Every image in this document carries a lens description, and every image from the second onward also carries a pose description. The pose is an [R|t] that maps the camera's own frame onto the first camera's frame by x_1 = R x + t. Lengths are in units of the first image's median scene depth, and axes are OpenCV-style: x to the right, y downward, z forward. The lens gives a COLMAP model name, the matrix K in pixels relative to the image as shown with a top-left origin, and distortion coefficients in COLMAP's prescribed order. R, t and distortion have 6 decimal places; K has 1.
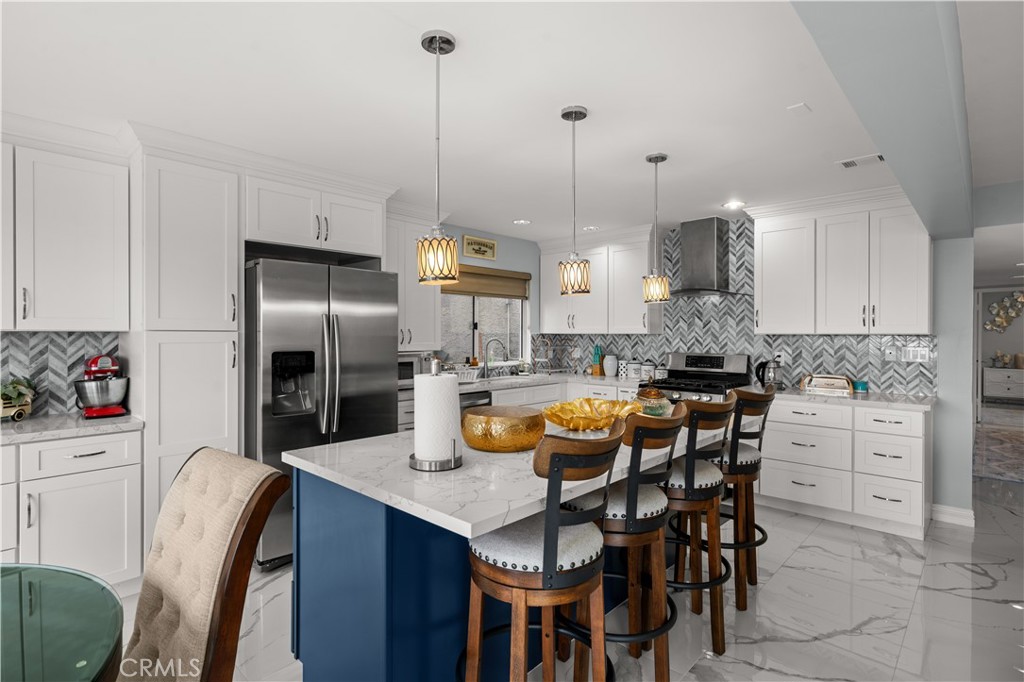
lens RADIAL K [[510.3, 0, 512.4], [0, 510.3, 338.8], [0, 0, 1]] dist [0.001058, 0.000006]
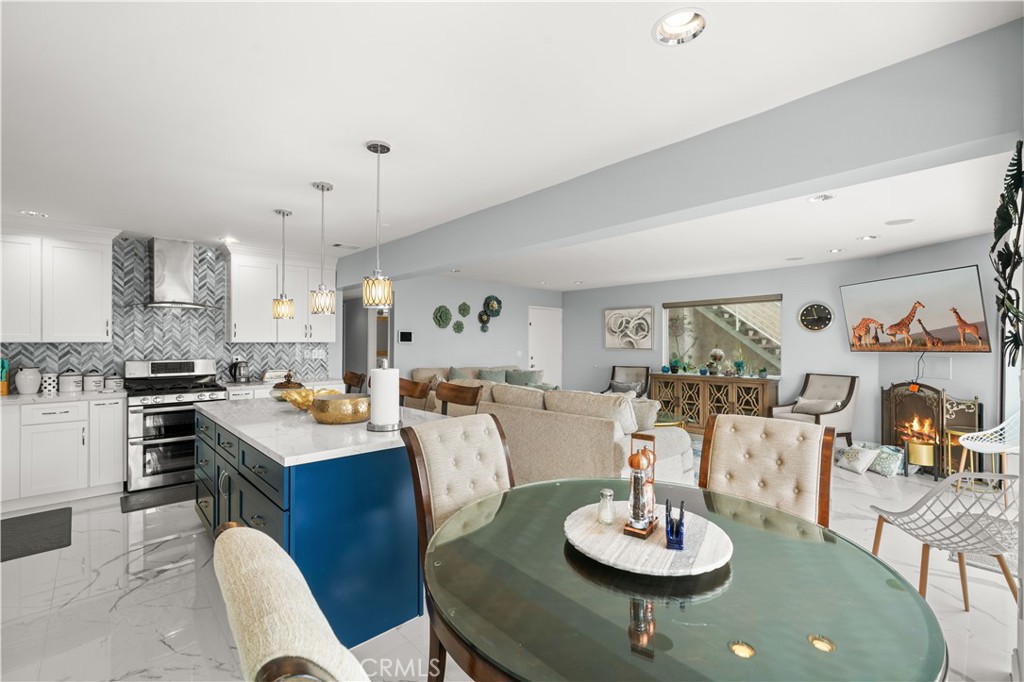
lens RADIAL K [[450.6, 0, 512.2], [0, 450.6, 341.4], [0, 0, 1]] dist [-0.000447, -0.000052]
pose [[0.070571, 0.000012, 0.997507, -0.560776], [0.009853, 0.999951, -0.000709, -0.003724], [-0.997458, 0.009878, 0.070568, 0.197170]]
